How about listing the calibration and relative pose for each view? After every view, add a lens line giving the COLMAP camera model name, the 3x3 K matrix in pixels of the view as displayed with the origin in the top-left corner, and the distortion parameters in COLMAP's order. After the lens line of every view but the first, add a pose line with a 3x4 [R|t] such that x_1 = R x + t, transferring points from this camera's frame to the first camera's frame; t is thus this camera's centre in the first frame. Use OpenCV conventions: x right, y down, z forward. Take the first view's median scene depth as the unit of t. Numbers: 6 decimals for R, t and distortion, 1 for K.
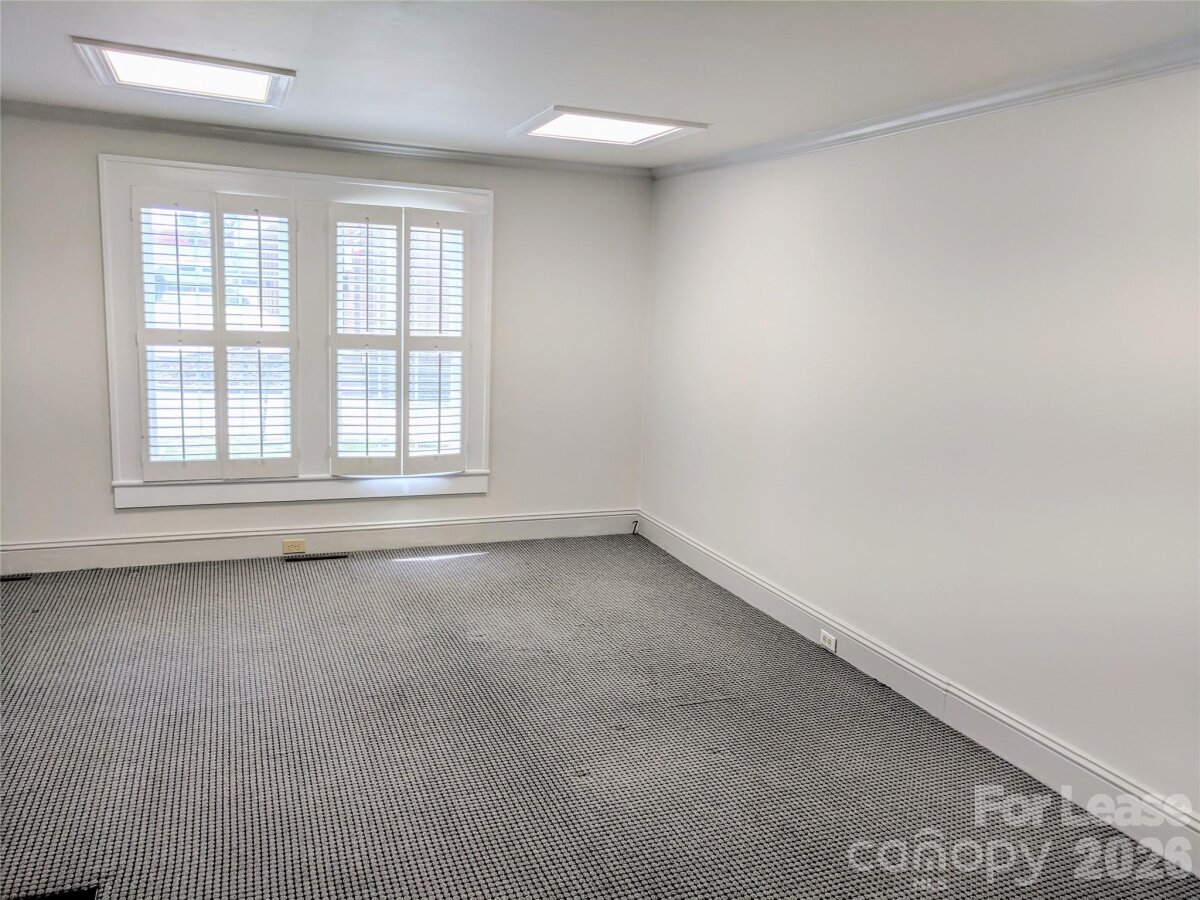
lens RADIAL K [[902.2, 0, 598.2], [0, 902.2, 452.3], [0, 0, 1]] dist [-0.008333, 0.009132]
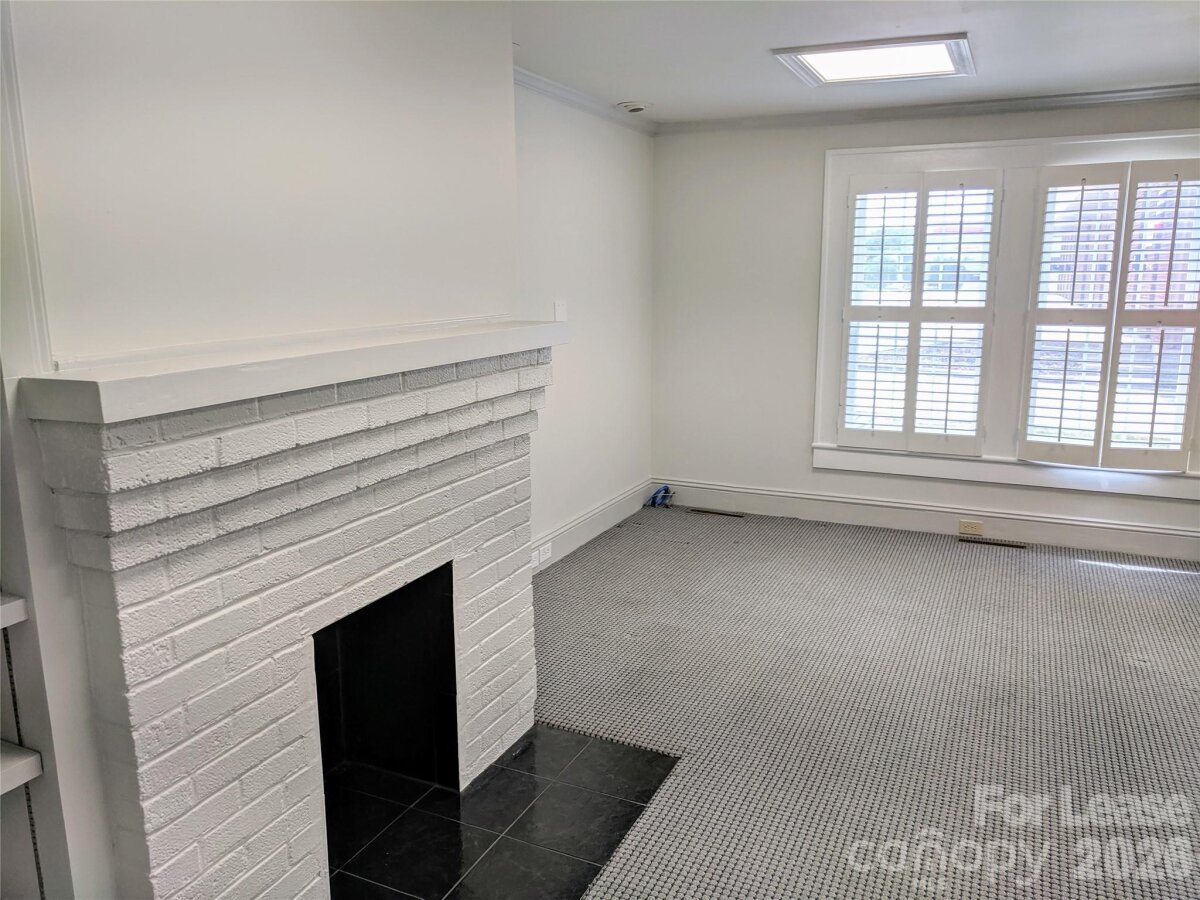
lens RADIAL K [[902.2, 0, 597.7], [0, 902.2, 448.4], [0, 0, 1]] dist [-0.008333, 0.009132]
pose [[0.669111, 0.095185, -0.737041, 0.109812], [-0.090661, 0.994811, 0.046169, 0.011238], [0.737611, 0.035929, 0.674269, 0.042409]]
